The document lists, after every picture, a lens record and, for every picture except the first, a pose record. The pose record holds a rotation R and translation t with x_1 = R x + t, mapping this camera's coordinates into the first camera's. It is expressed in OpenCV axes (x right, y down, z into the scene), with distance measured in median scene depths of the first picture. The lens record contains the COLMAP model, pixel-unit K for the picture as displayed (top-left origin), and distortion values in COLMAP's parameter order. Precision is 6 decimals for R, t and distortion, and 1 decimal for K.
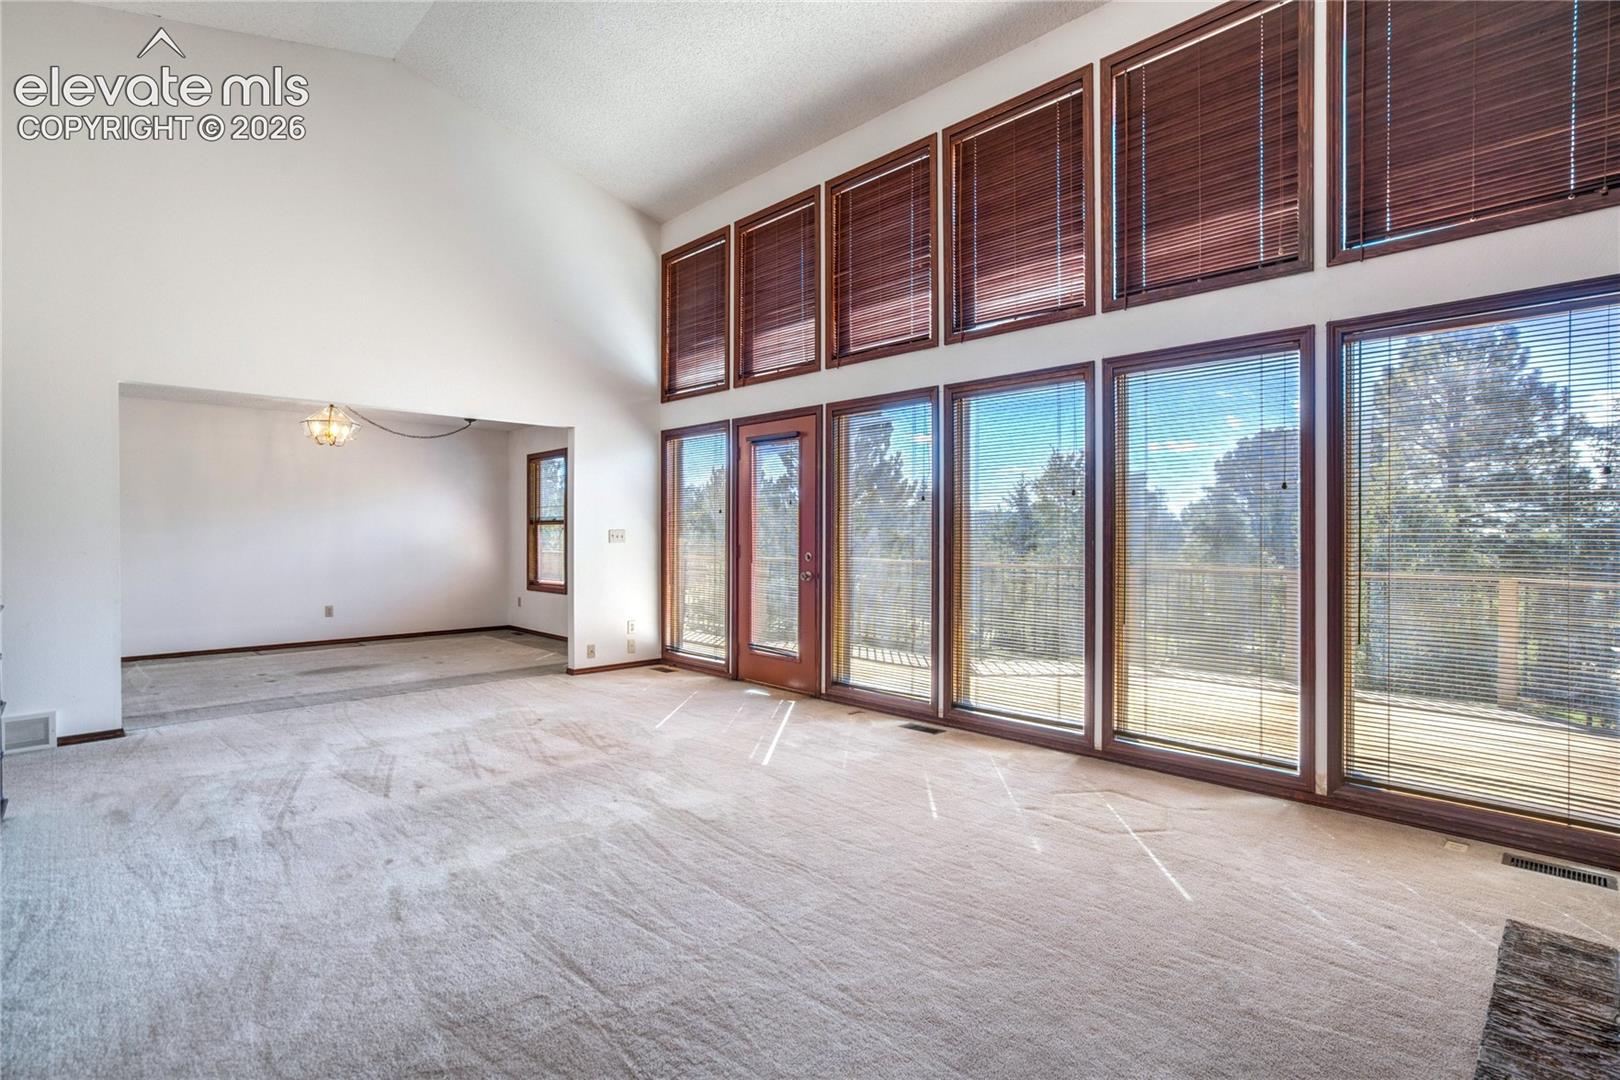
lens RADIAL K [[776.3, 0, 810.0], [0, 776.3, 540.0], [0, 0, 1]] dist [-0.022487, 0.018410]
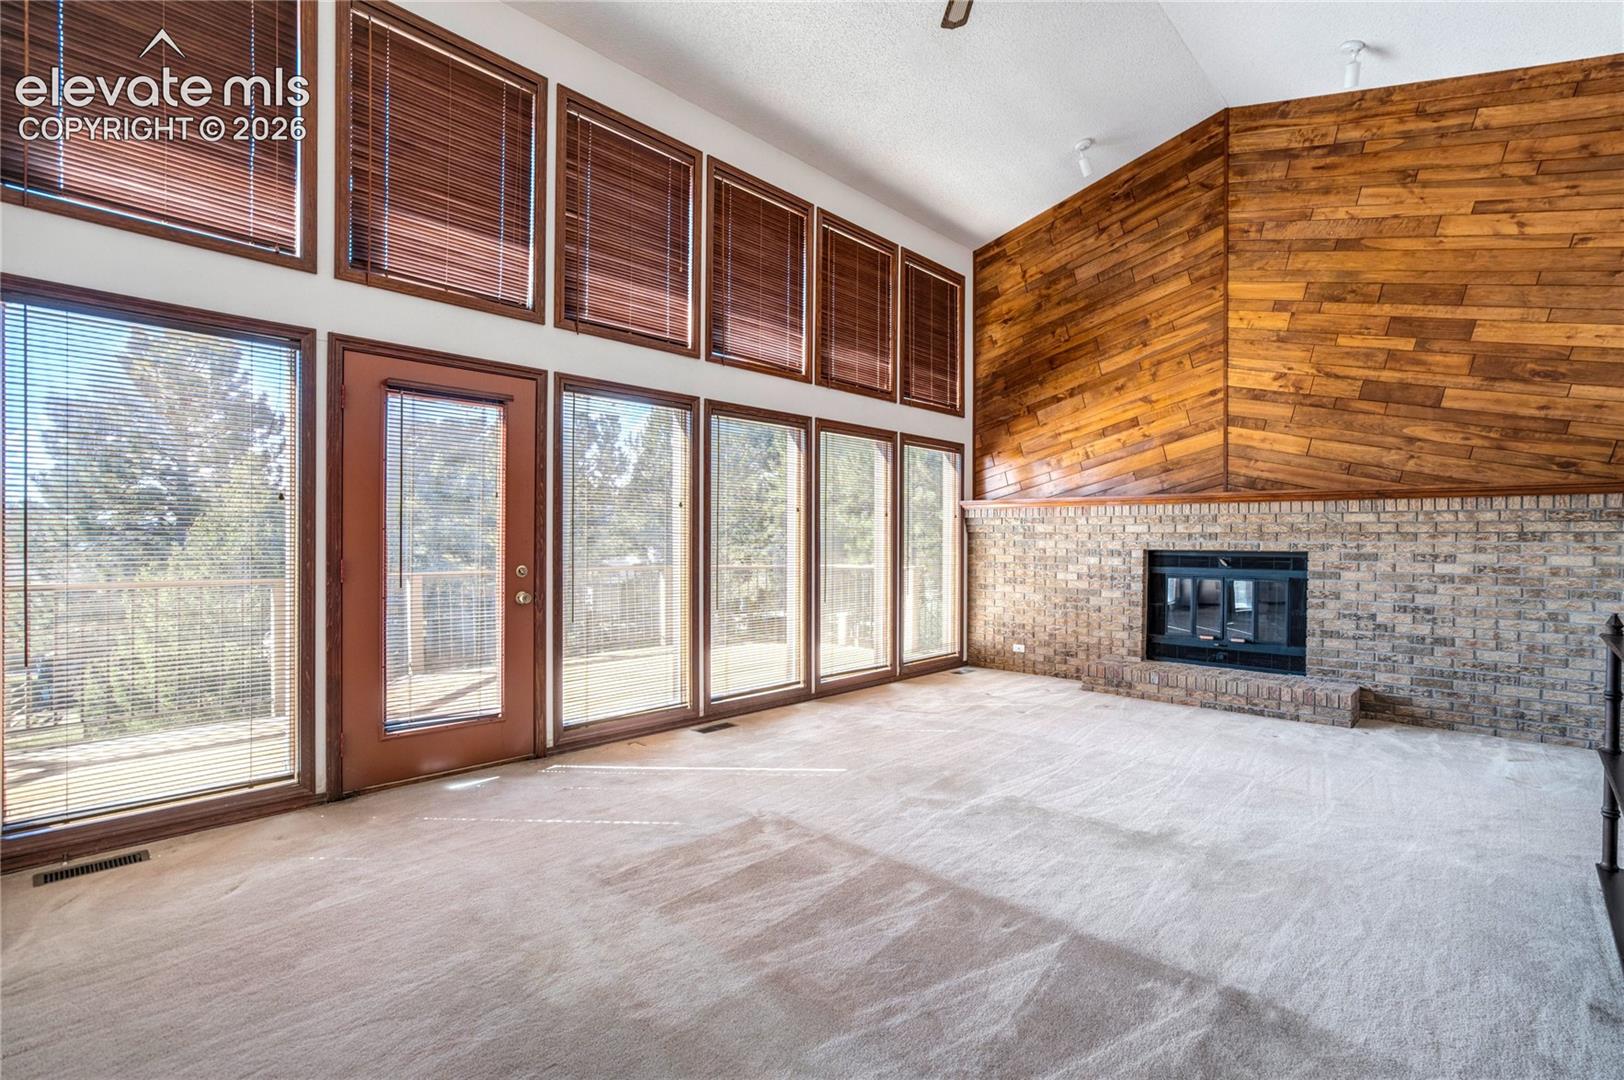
lens RADIAL K [[782.9, 0, 822.6], [0, 782.9, 560.2], [0, 0, 1]] dist [-0.033768, 0.021915]
pose [[-0.050704, -0.025393, 0.998391, -0.778764], [0.001739, 0.999673, 0.025514, -0.007556], [-0.998712, 0.003030, -0.050643, 0.780920]]
